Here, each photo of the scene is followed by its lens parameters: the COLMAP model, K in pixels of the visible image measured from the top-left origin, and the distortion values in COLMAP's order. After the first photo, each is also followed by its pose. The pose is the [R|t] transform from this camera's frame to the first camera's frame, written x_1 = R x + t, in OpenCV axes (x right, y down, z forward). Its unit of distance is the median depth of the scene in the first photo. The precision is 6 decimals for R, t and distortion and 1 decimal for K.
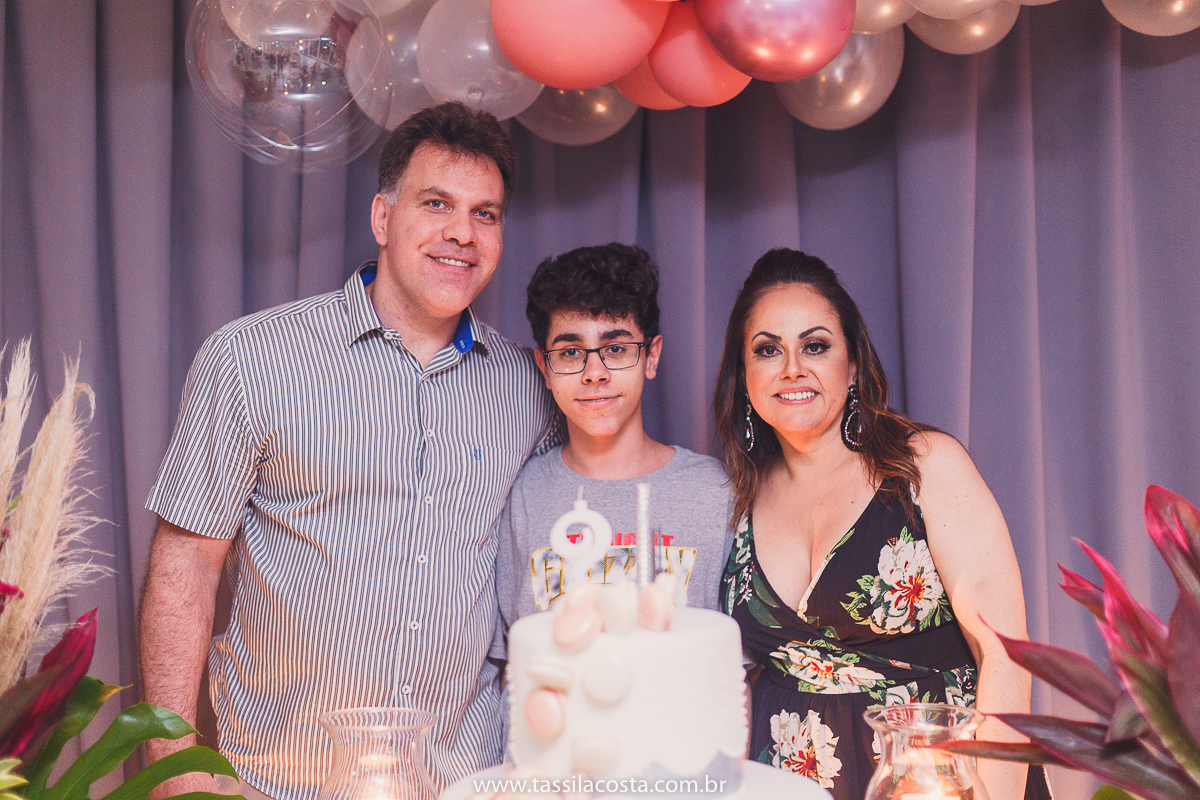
lens RADIAL K [[1797.2, 0, 590.5], [0, 1797.2, 390.7], [0, 0, 1]] dist [-0.024837, 0.000000]
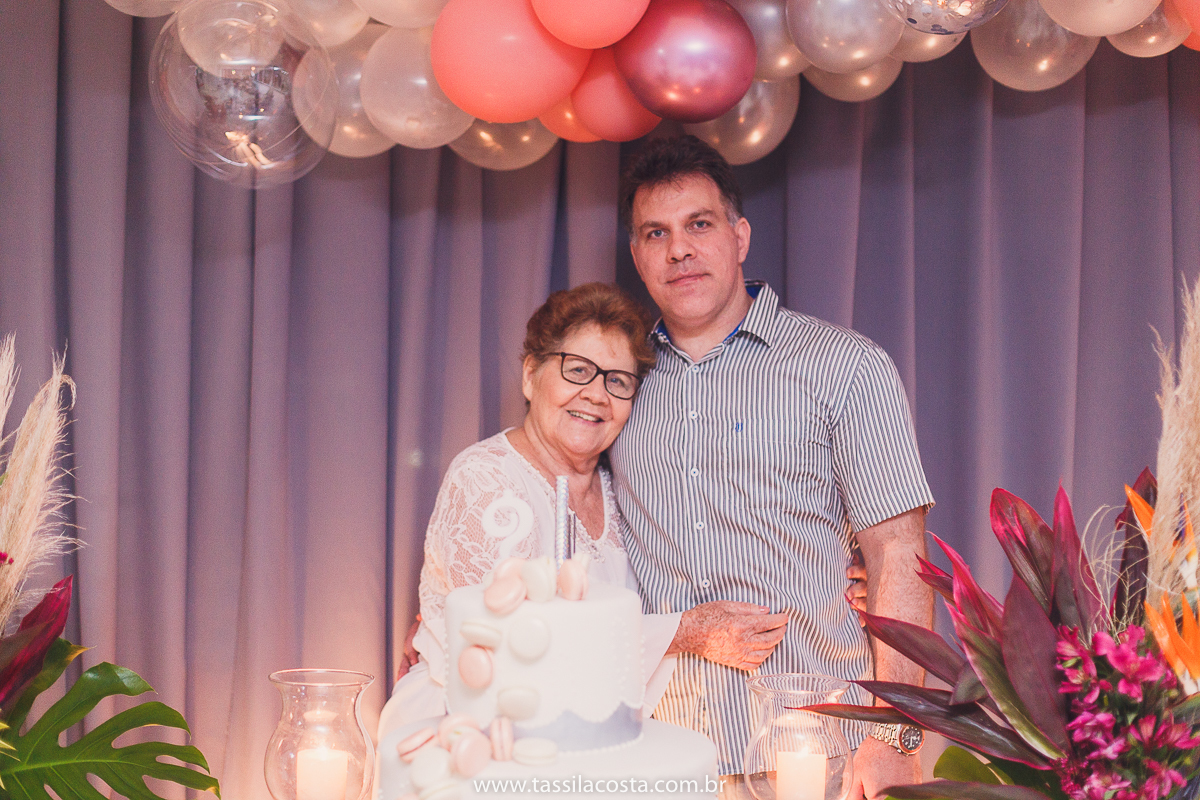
lens RADIAL K [[1797.2, 0, 596.3], [0, 1797.2, 395.2], [0, 0, 1]] dist [-0.024837, 0.000000]
pose [[0.997829, 0.027006, 0.060059, -0.017571], [-0.026994, 0.999635, -0.001006, 0.000412], [-0.060064, -0.000618, 0.998194, -0.142923]]
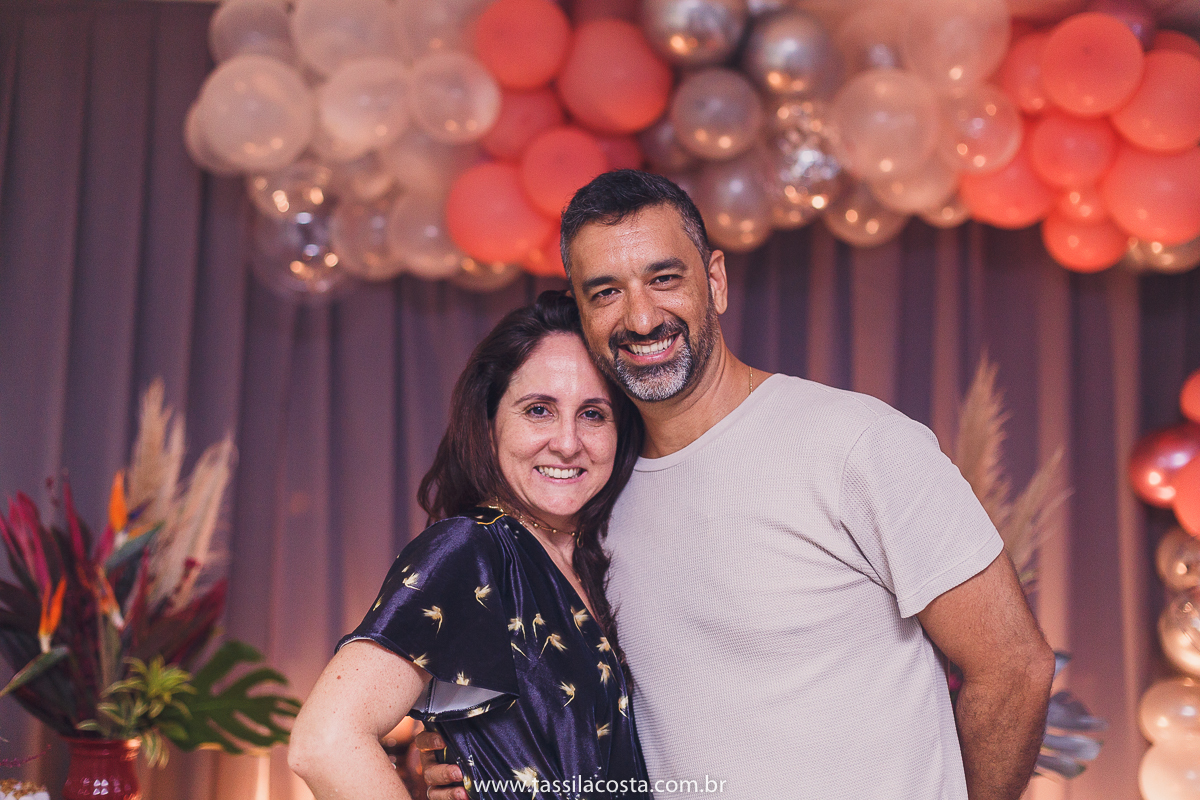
lens RADIAL K [[1797.2, 0, 609.5], [0, 1797.2, 394.7], [0, 0, 1]] dist [-0.024837, 0.000000]
pose [[0.985366, 0.049024, 0.163252, -0.205410], [-0.044491, 0.998519, -0.031310, -0.012561], [-0.164545, 0.023588, 0.986087, -0.710475]]
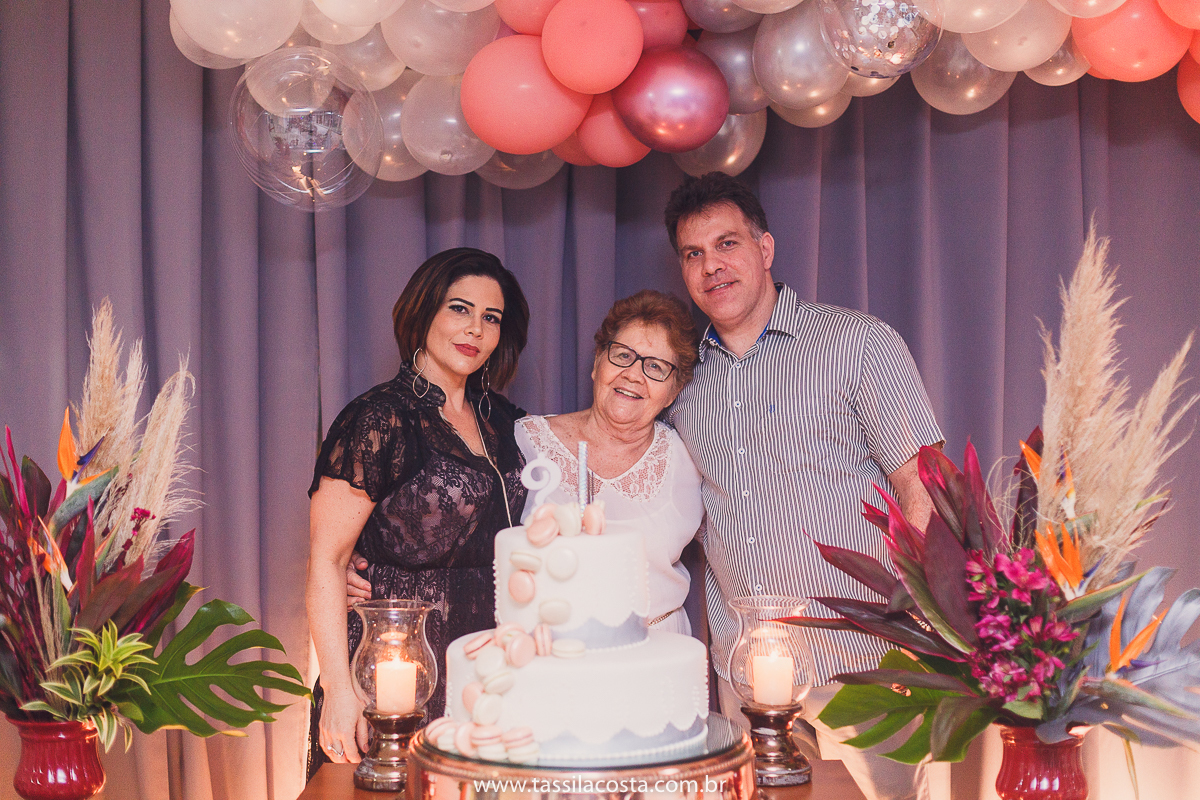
lens RADIAL K [[1797.2, 0, 601.8], [0, 1797.2, 406.4], [0, 0, 1]] dist [-0.024837, 0.000000]
pose [[0.997580, 0.006154, 0.069249, -0.052073], [-0.007265, 0.999849, 0.015810, -0.001002], [-0.069141, -0.016275, 0.997474, -0.442855]]
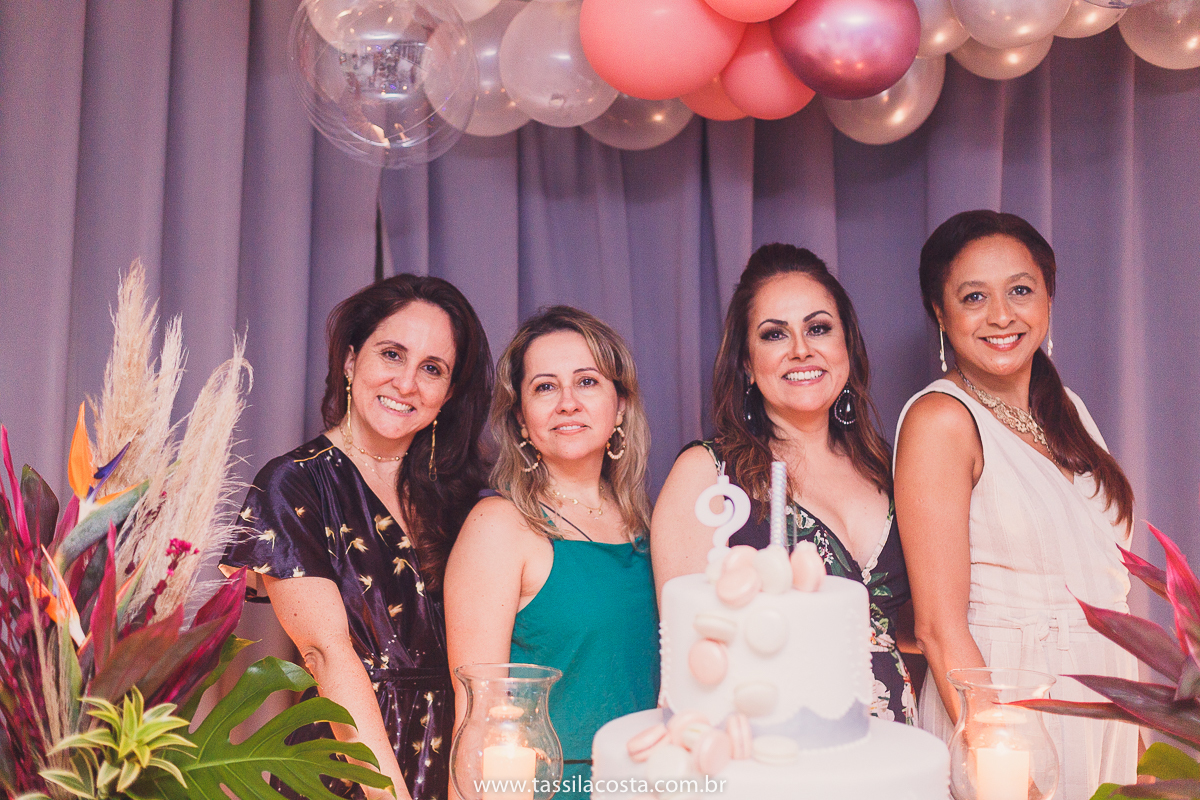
lens RADIAL K [[1797.2, 0, 587.7], [0, 1797.2, 398.7], [0, 0, 1]] dist [-0.024837, 0.000000]
pose [[0.997618, 0.026782, 0.063572, -0.141805], [-0.027184, 0.999615, 0.005479, 0.008706], [-0.063401, -0.007194, 0.997962, -0.092587]]
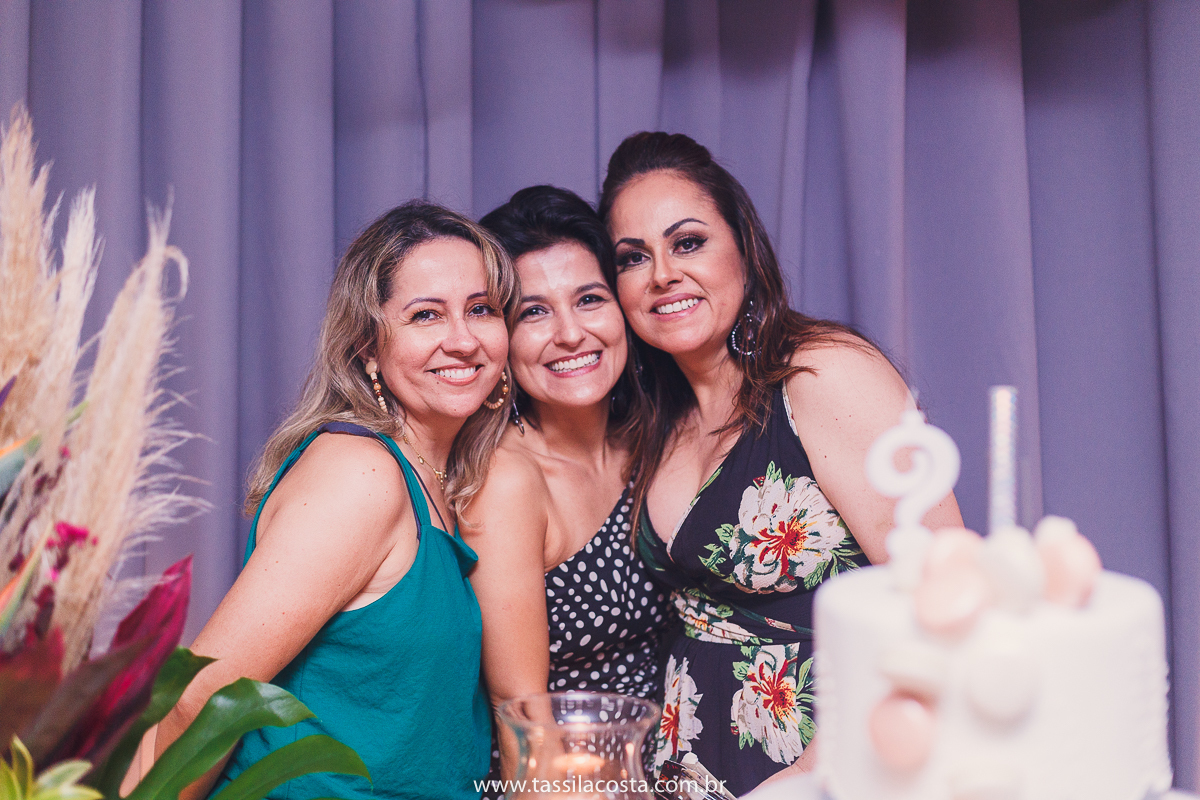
lens RADIAL K [[1797.2, 0, 550.7], [0, 1797.2, 413.9], [0, 0, 1]] dist [-0.024837, 0.000000]
pose [[0.999726, 0.006956, -0.022367, -0.112976], [-0.005722, 0.998483, 0.054761, 0.022509], [0.022714, -0.054618, 0.998249, 0.277673]]
